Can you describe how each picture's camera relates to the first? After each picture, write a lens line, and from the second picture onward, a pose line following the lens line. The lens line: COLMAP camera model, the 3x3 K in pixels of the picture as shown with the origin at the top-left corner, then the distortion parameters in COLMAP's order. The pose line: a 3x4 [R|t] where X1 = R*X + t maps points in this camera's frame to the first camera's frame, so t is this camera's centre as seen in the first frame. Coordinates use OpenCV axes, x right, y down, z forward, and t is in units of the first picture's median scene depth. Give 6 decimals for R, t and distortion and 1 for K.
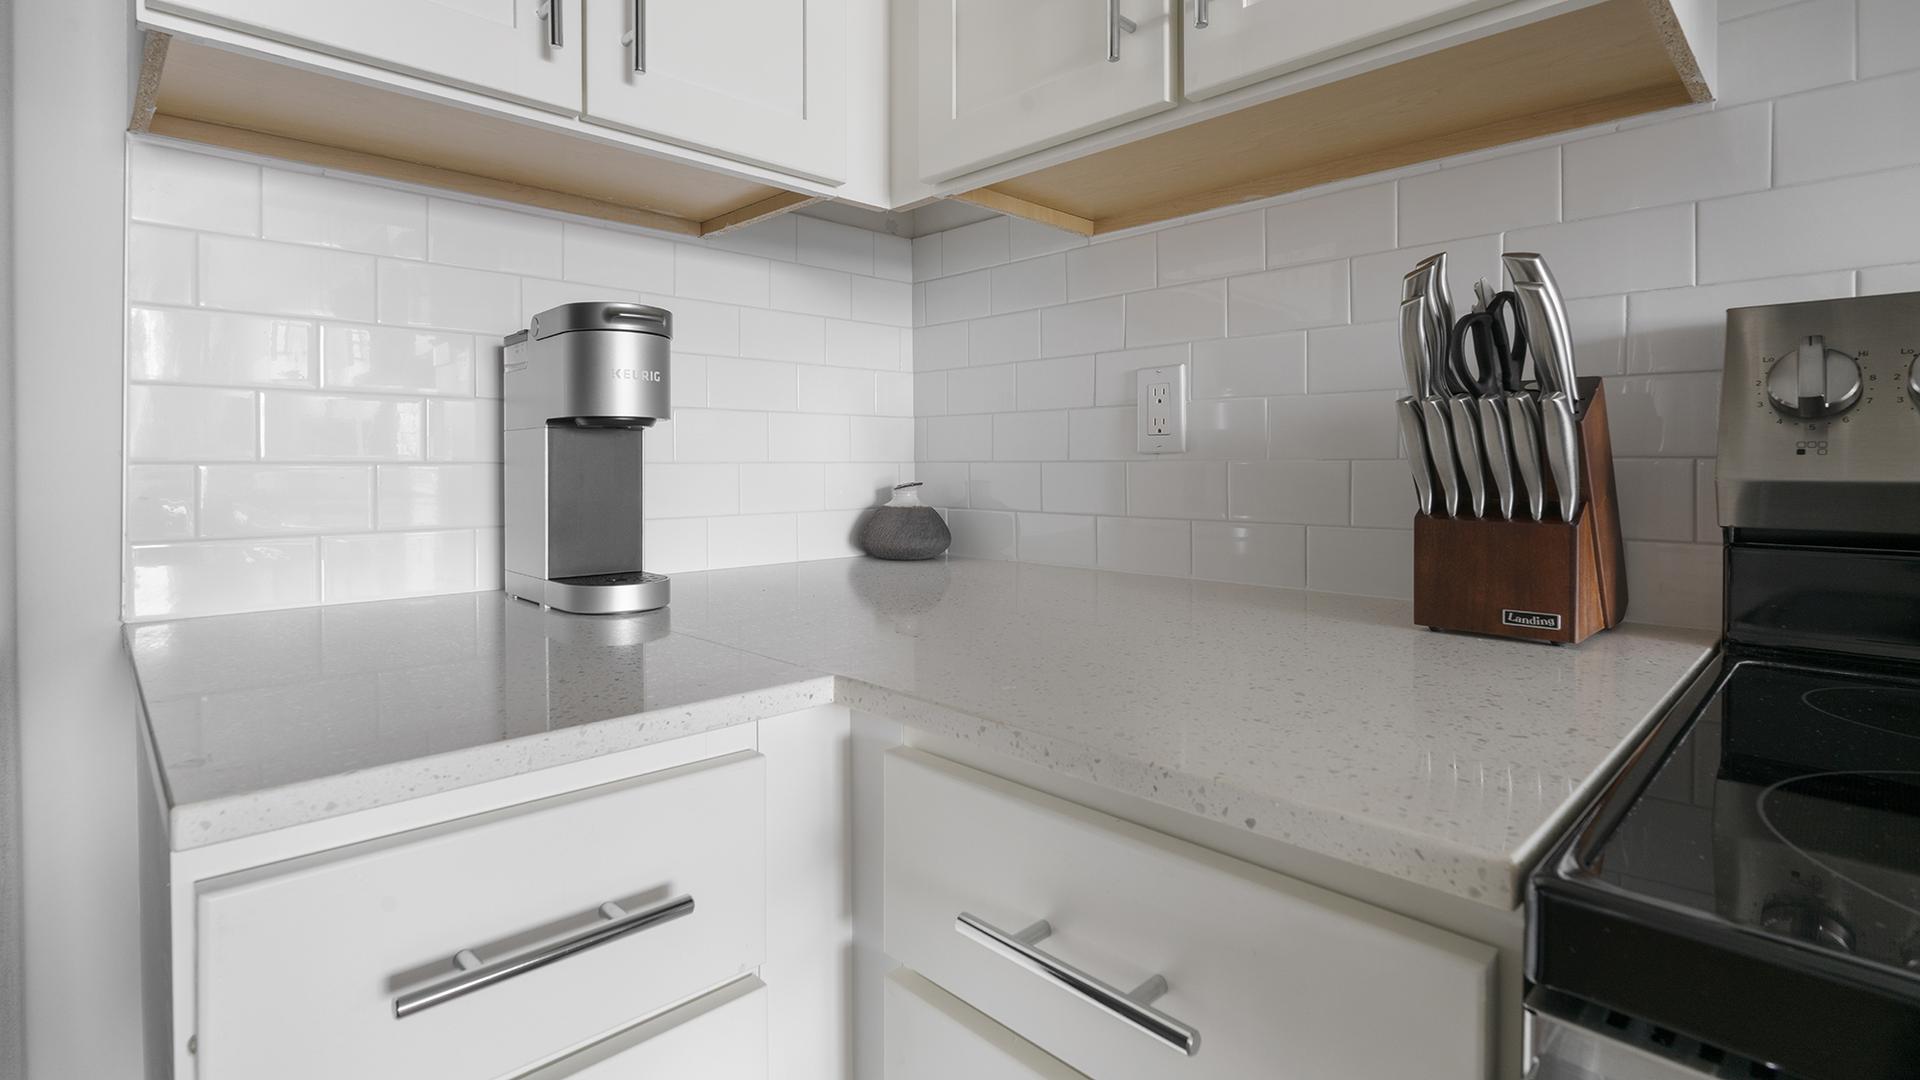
lens RADIAL K [[894.5, 0, 957.8], [0, 894.5, 459.9], [0, 0, 1]] dist [-0.001823, 0.001466]
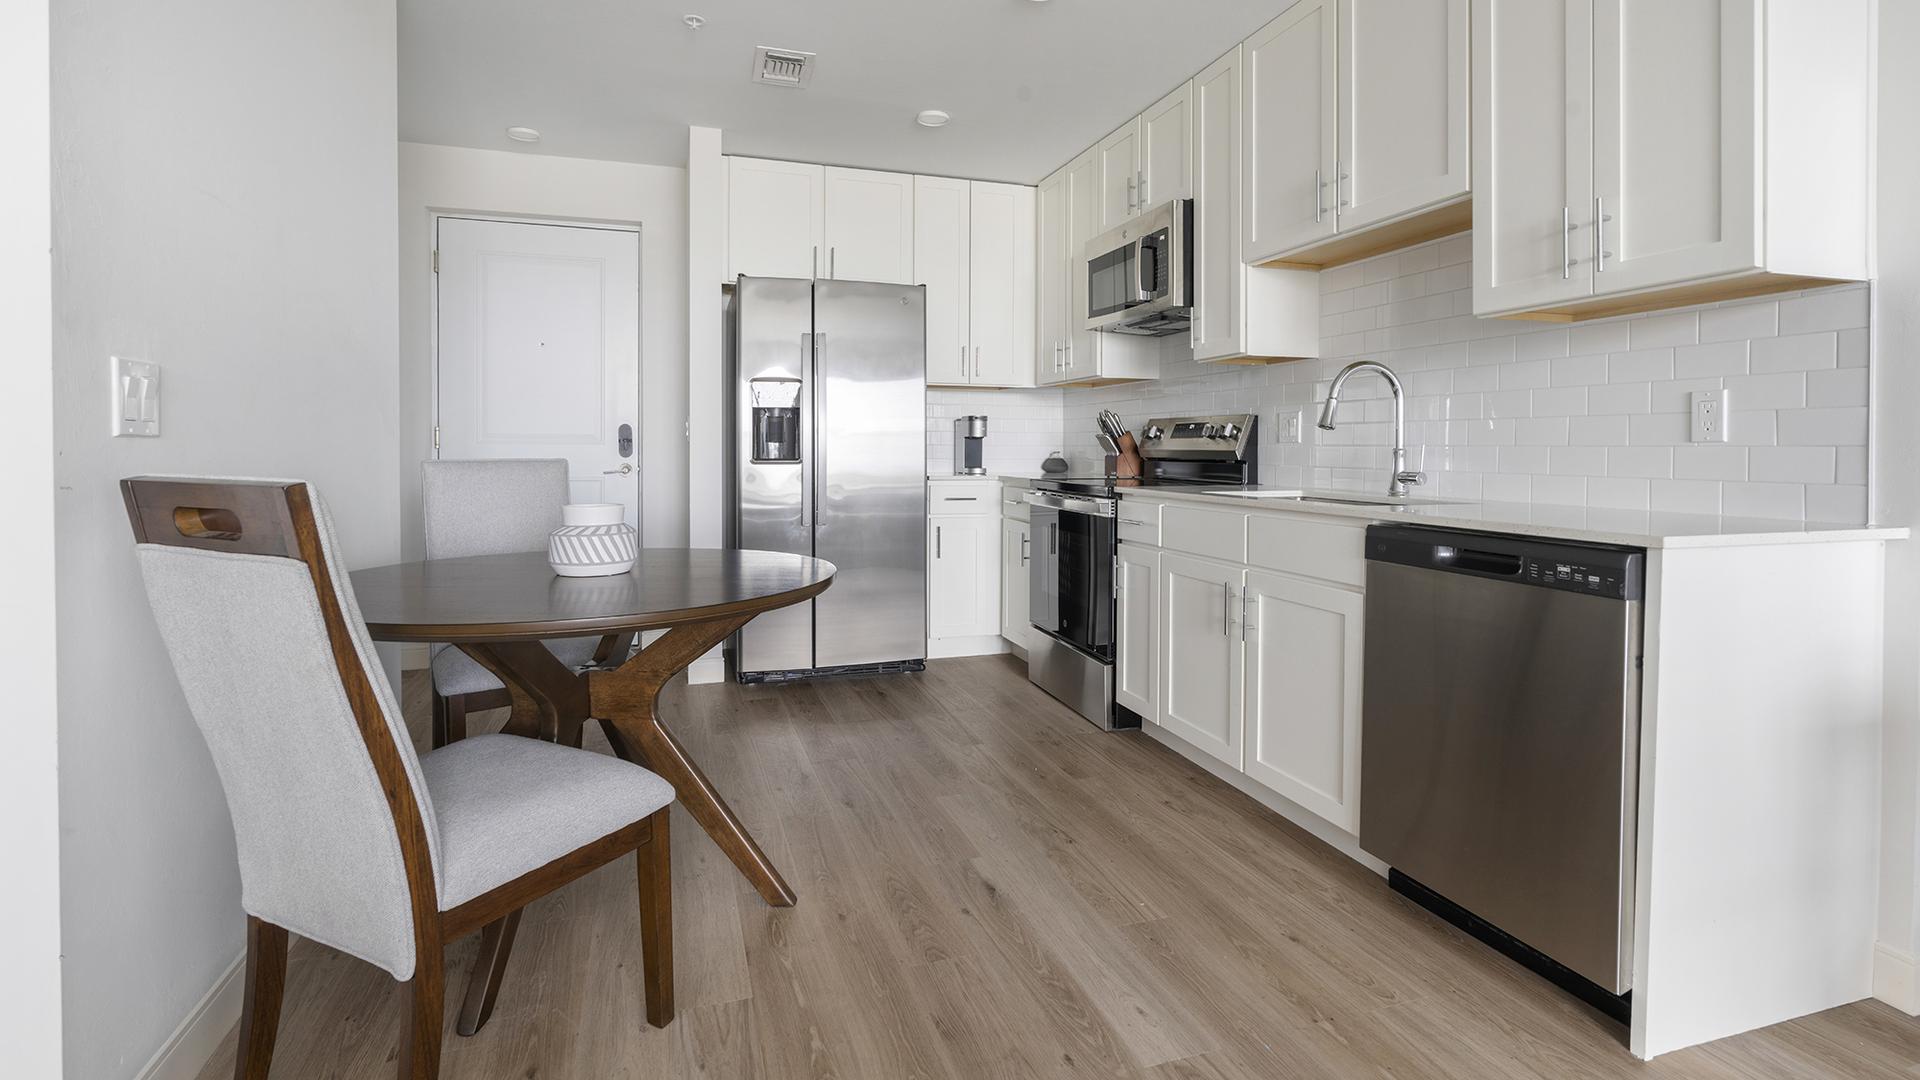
lens RADIAL K [[894.5, 0, 957.8], [0, 894.5, 459.9], [0, 0, 1]] dist [-0.001823, 0.001466]
pose [[0.893715, 0.011256, -0.448493, 1.844717], [-0.004932, 0.999871, 0.015265, 0.007597], [0.448608, -0.011431, 0.893656, -3.683014]]
